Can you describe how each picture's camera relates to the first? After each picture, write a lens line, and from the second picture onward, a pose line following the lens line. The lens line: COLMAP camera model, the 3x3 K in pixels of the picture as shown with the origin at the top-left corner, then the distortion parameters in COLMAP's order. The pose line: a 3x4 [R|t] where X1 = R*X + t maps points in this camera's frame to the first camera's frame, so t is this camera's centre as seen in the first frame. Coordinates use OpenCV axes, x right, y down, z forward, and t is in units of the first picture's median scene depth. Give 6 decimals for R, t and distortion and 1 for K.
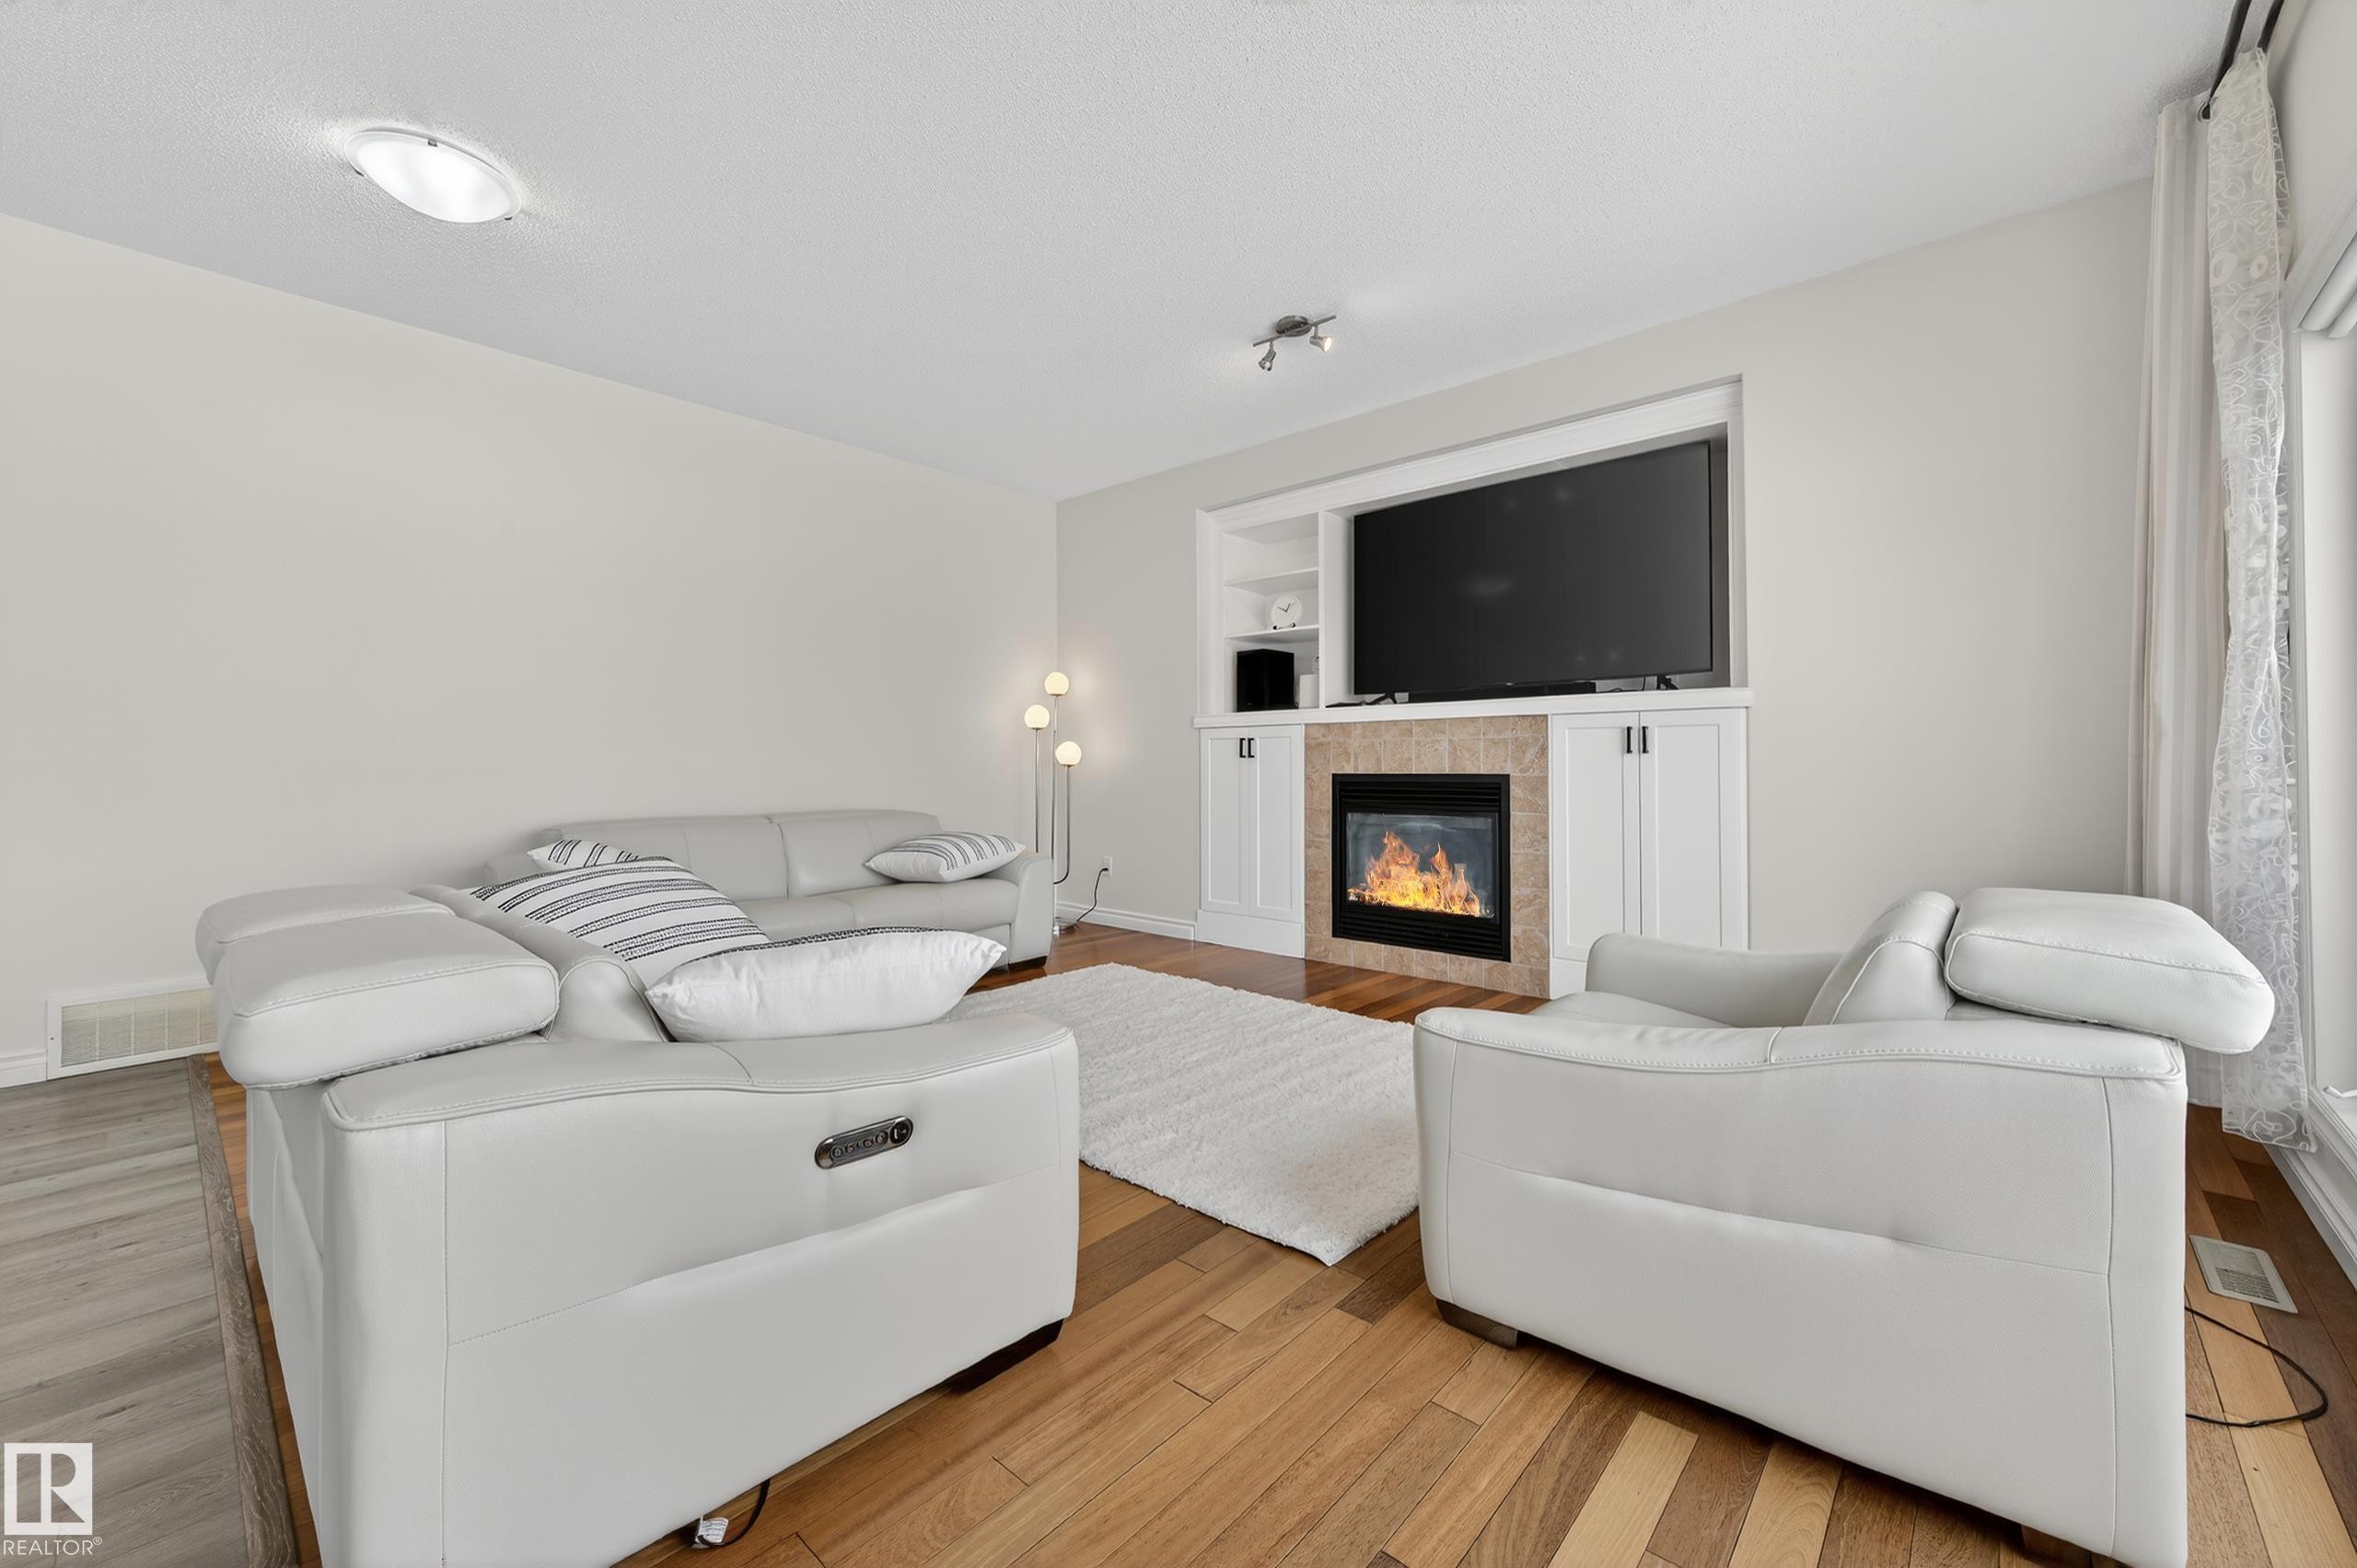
lens RADIAL K [[923.3, 0, 1181.0], [0, 923.3, 753.0], [0, 0, 1]] dist [0.003080, -0.000478]
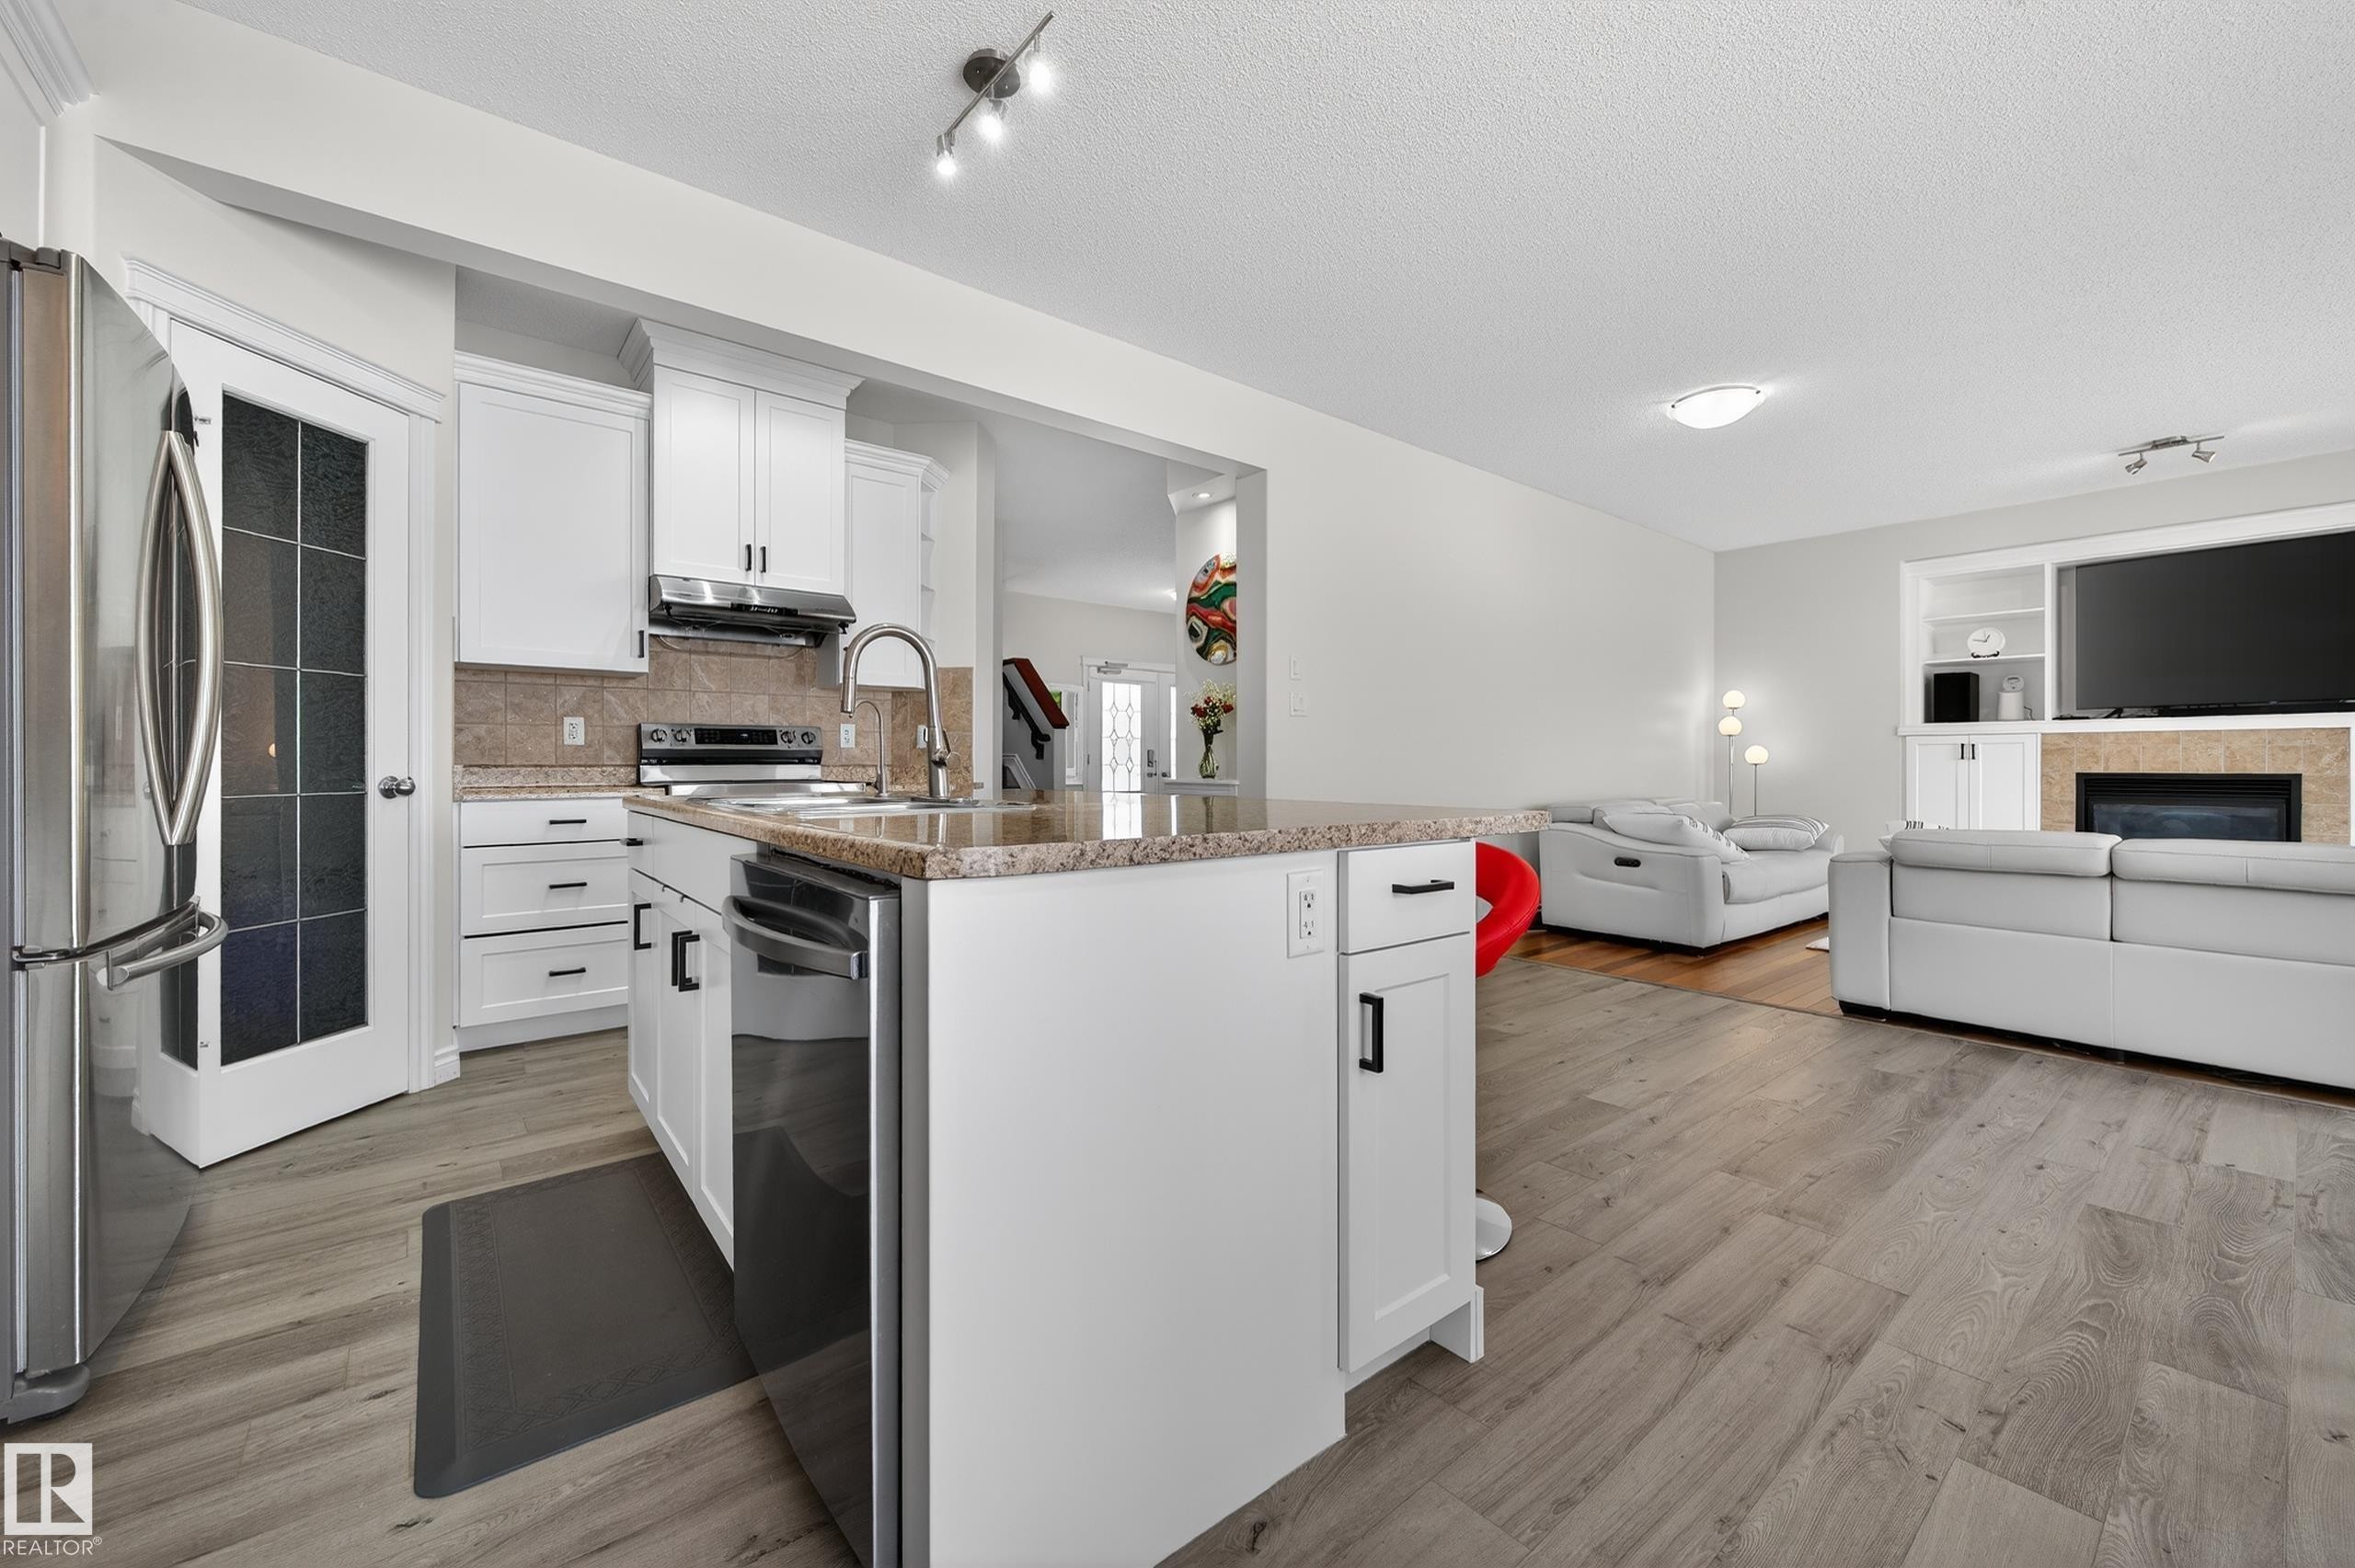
lens RADIAL K [[922.4, 0, 1182.4], [0, 922.4, 762.2], [0, 0, 1]] dist [0.003080, -0.000478]
pose [[0.988599, 0.002207, -0.150558, -0.929479], [-0.000553, 0.999939, 0.011028, -0.005747], [0.150573, -0.010819, 0.988540, -0.474372]]
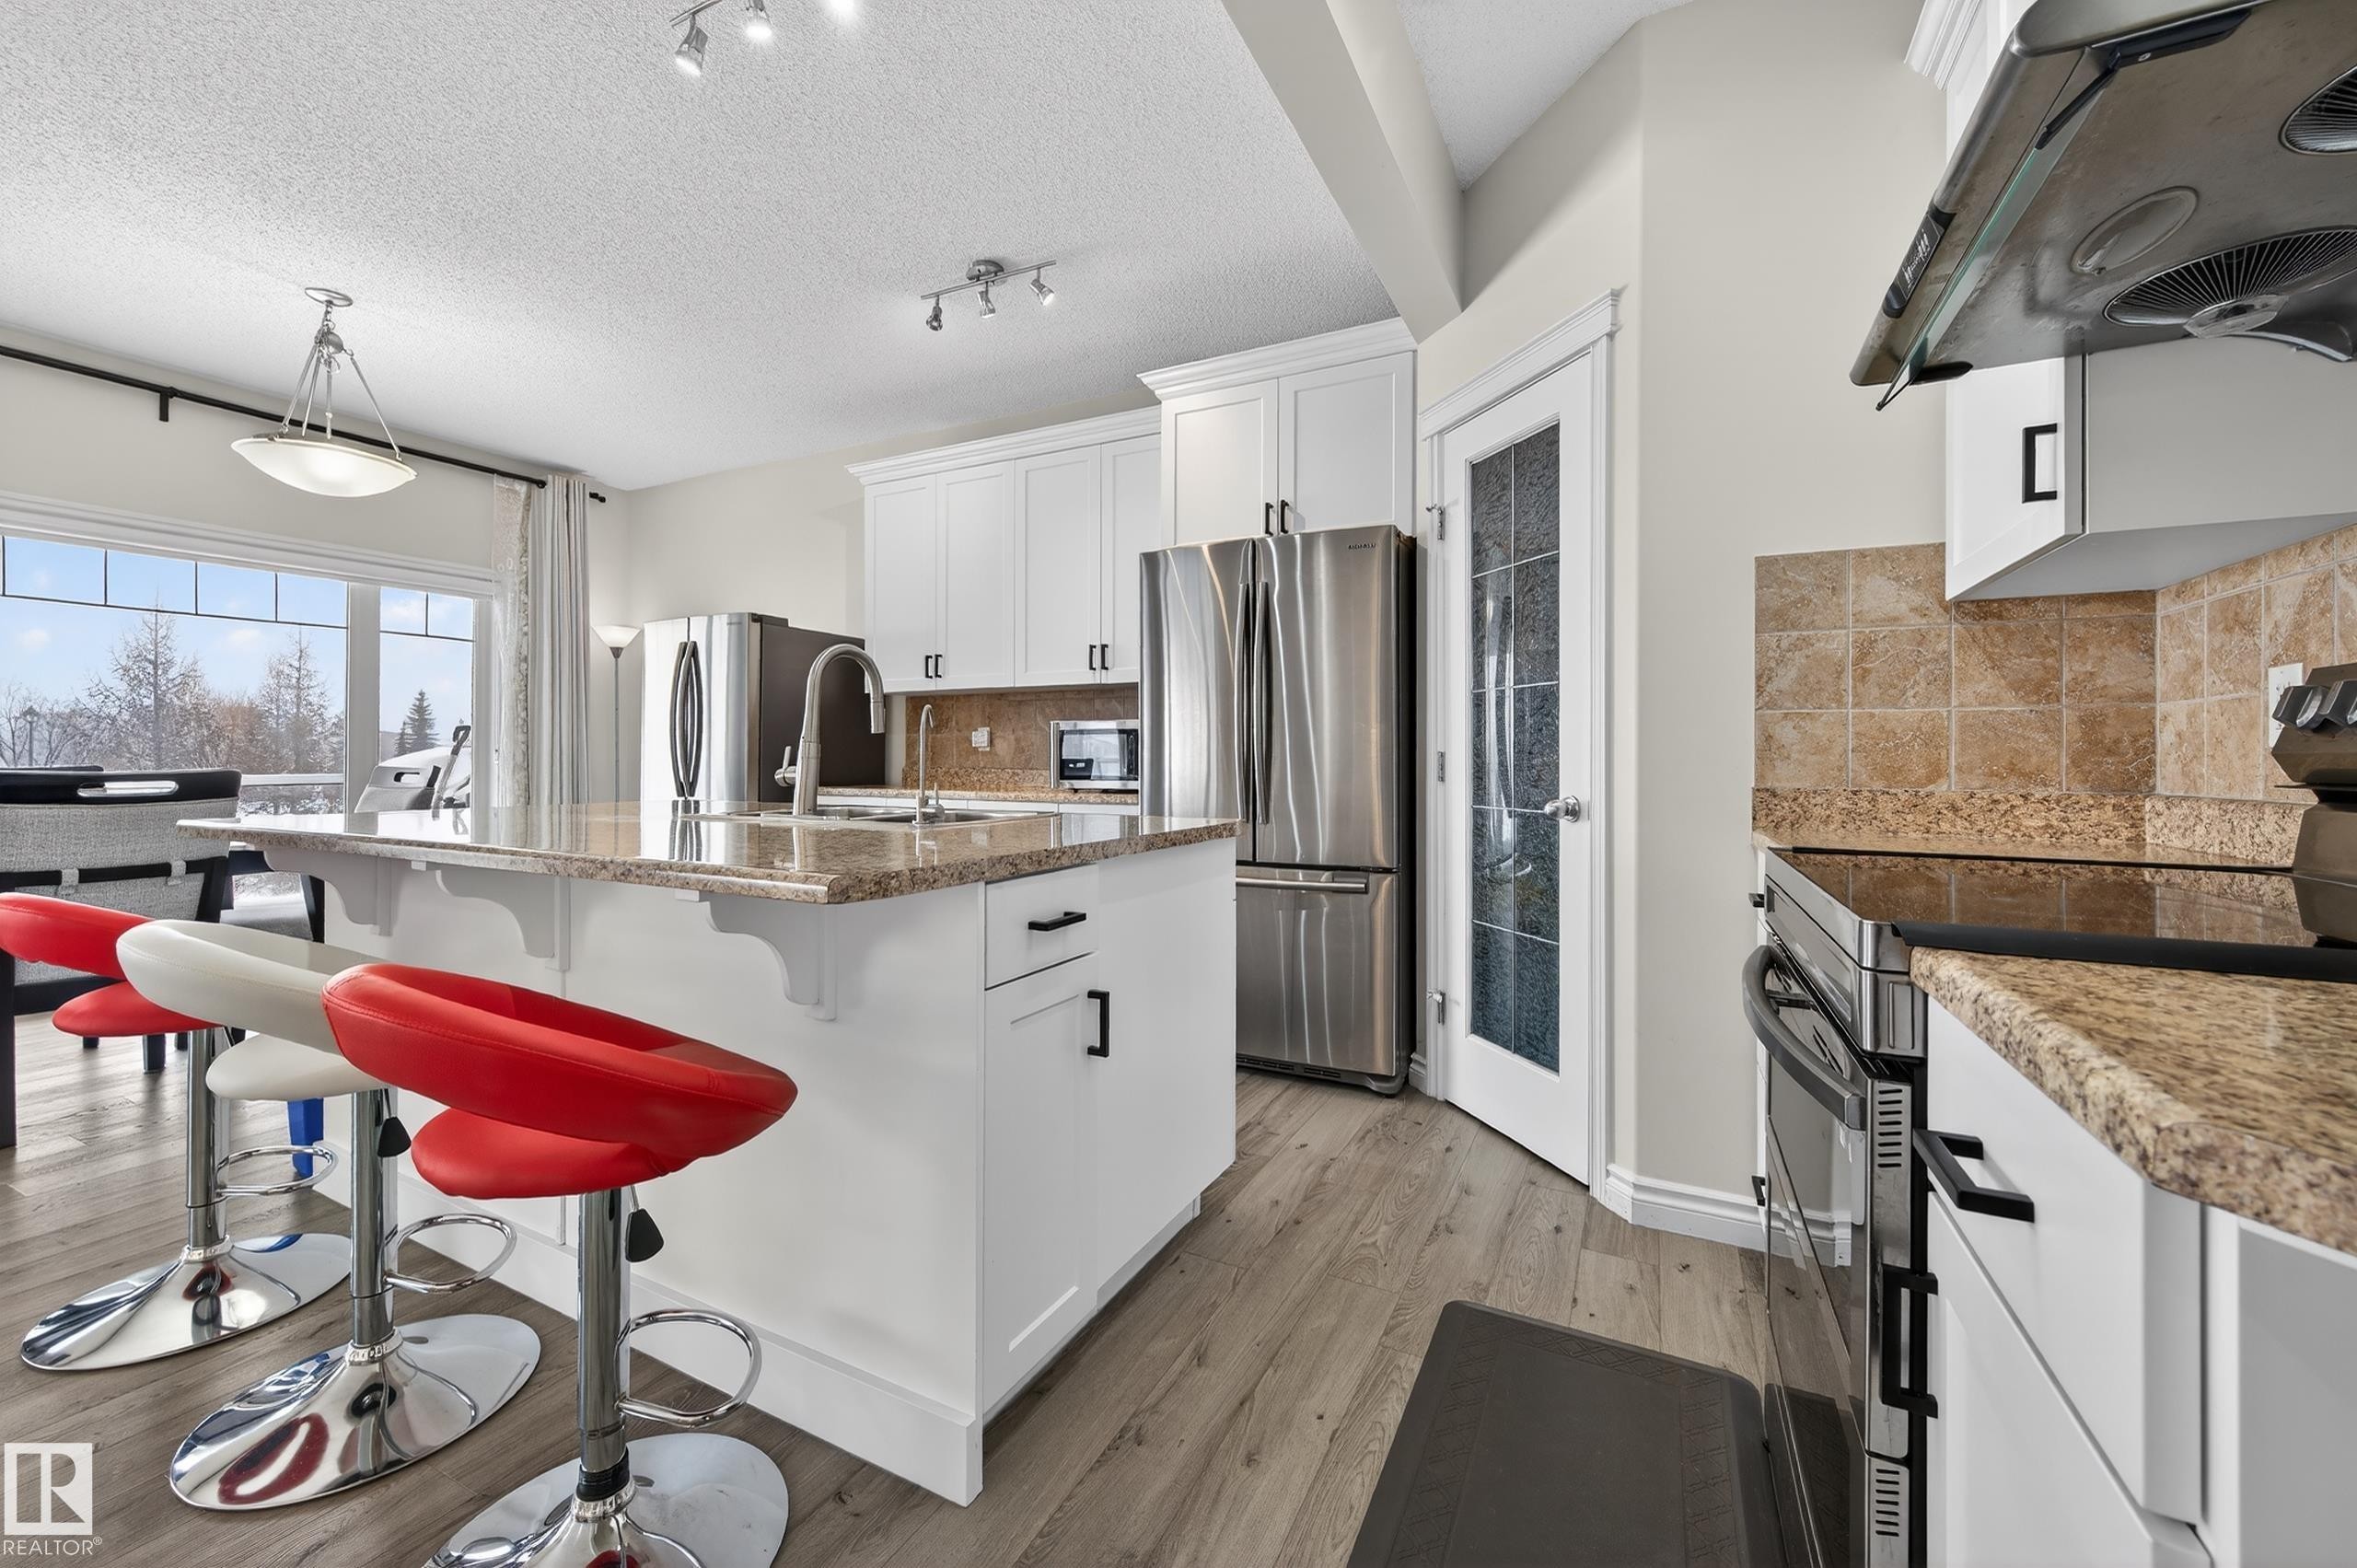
lens RADIAL K [[923.3, 0, 1182.7], [0, 923.3, 754.7], [0, 0, 1]] dist [0.003080, -0.000478]
pose [[-0.965837, -0.002138, -0.259143, -1.203550], [0.001606, 0.999897, -0.014235, -0.005509], [0.259146, -0.014165, -0.965734, 0.525913]]
